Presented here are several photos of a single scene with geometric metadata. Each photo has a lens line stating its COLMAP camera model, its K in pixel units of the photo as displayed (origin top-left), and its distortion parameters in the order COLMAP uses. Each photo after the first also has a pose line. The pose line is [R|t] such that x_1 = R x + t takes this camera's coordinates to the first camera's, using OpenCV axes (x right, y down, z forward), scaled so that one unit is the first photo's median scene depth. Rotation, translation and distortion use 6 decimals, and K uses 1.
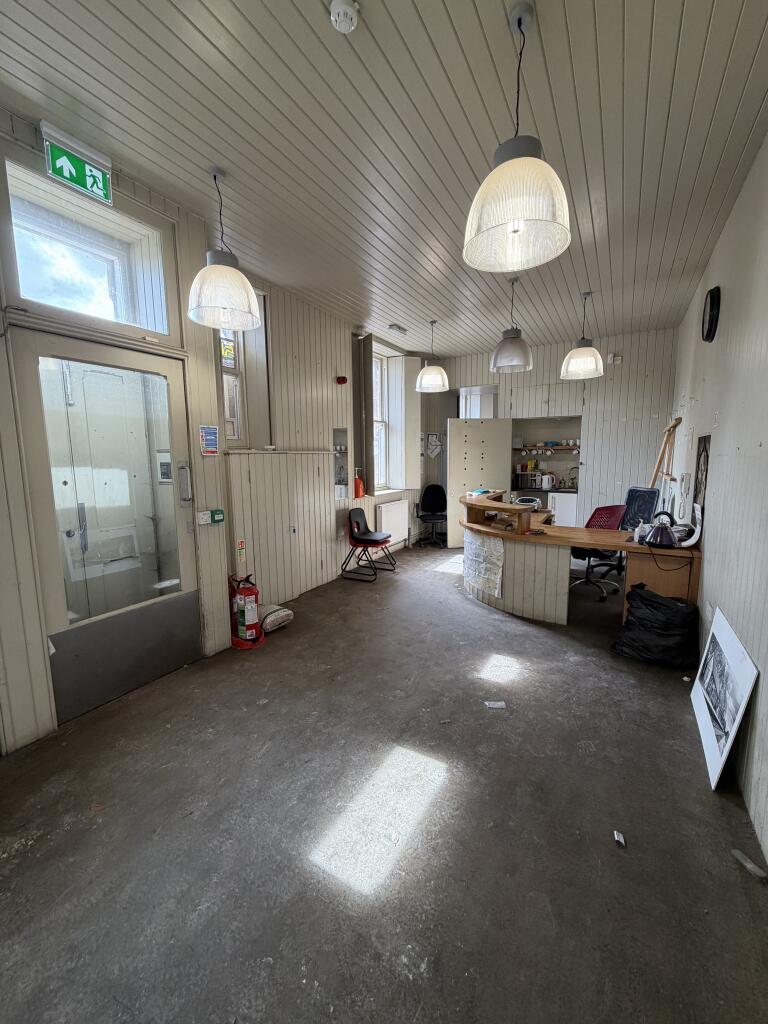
lens RADIAL K [[412.9, 0, 382.7], [0, 412.9, 507.8], [0, 0, 1]] dist [0.001697, -0.000873]
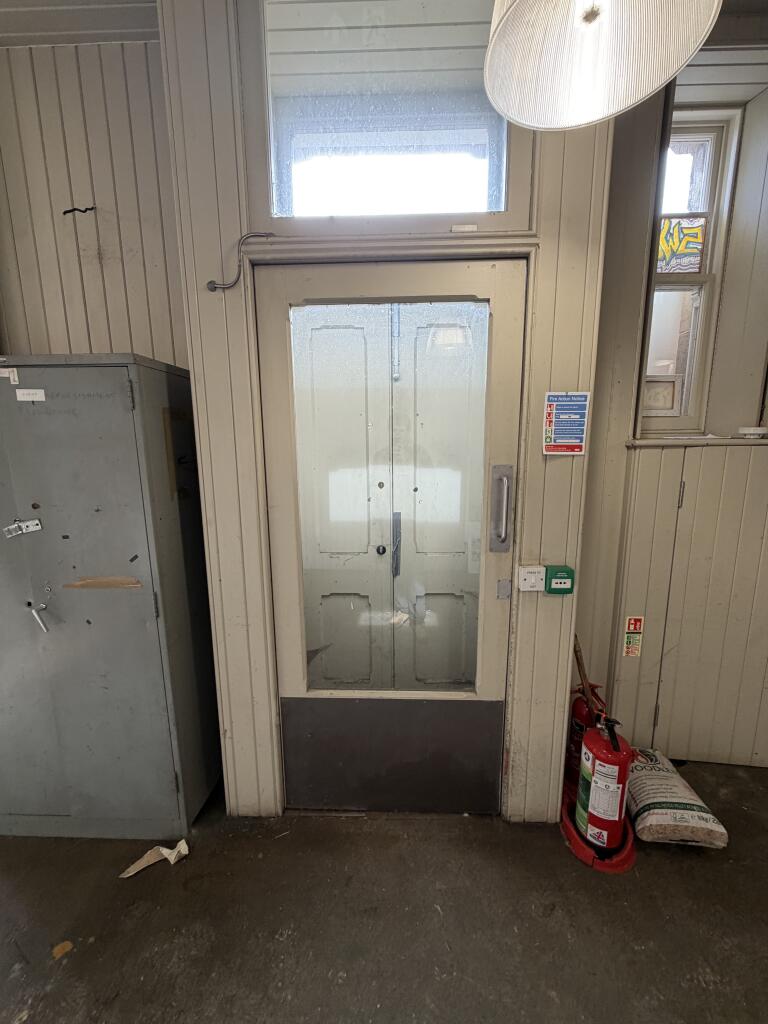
lens RADIAL K [[412.9, 0, 378.4], [0, 412.9, 510.0], [0, 0, 1]] dist [0.001697, -0.000873]
pose [[0.491941, 0.156401, -0.856465, -0.080723], [-0.104778, 0.987218, 0.120094, -0.077409], [0.864301, 0.030660, 0.502040, 0.451897]]
